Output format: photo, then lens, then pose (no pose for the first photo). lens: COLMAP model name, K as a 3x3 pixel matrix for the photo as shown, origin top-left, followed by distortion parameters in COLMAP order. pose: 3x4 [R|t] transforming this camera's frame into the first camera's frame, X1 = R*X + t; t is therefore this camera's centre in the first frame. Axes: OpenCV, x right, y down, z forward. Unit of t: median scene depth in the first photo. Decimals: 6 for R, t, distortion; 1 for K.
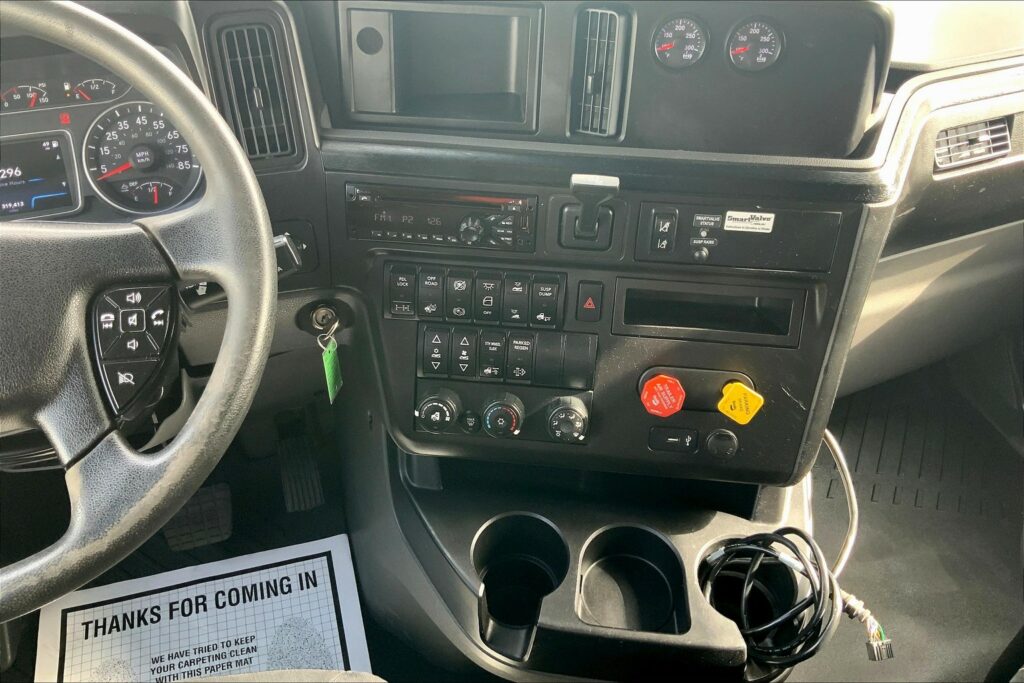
lens RADIAL K [[846.5, 0, 509.7], [0, 846.5, 335.4], [0, 0, 1]] dist [0.095971, -0.200929]
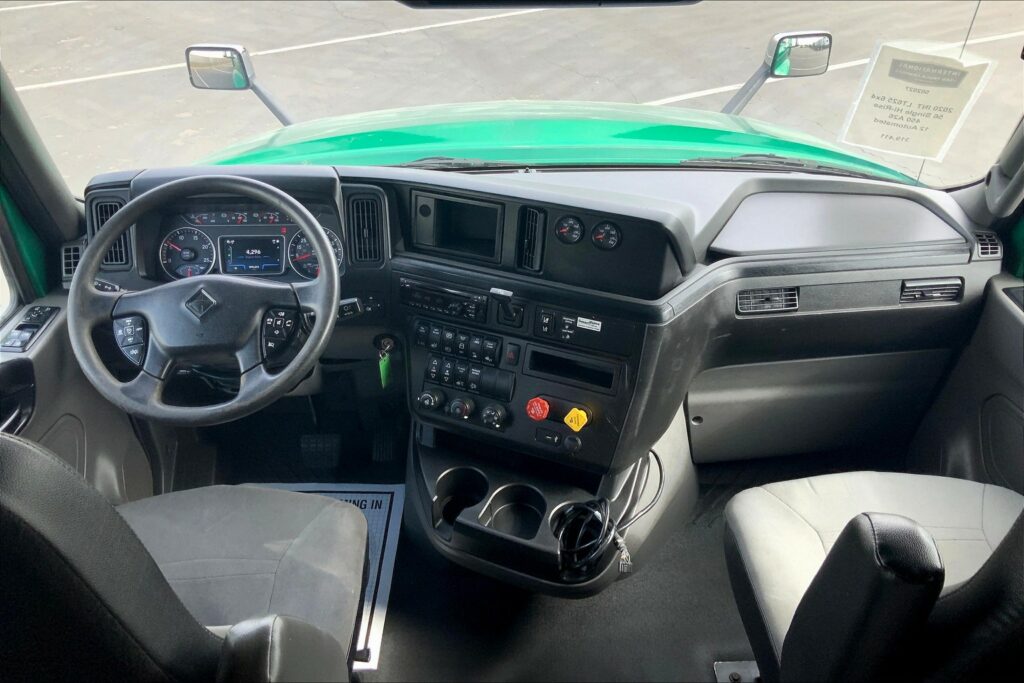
lens RADIAL K [[846.5, 0, 513.7], [0, 846.5, 332.4], [0, 0, 1]] dist [0.095971, -0.200929]
pose [[0.952914, 0.145081, -0.266282, 0.605513], [-0.171466, 0.982054, -0.078548, 0.061007], [0.250108, 0.120508, 0.960689, -0.833771]]
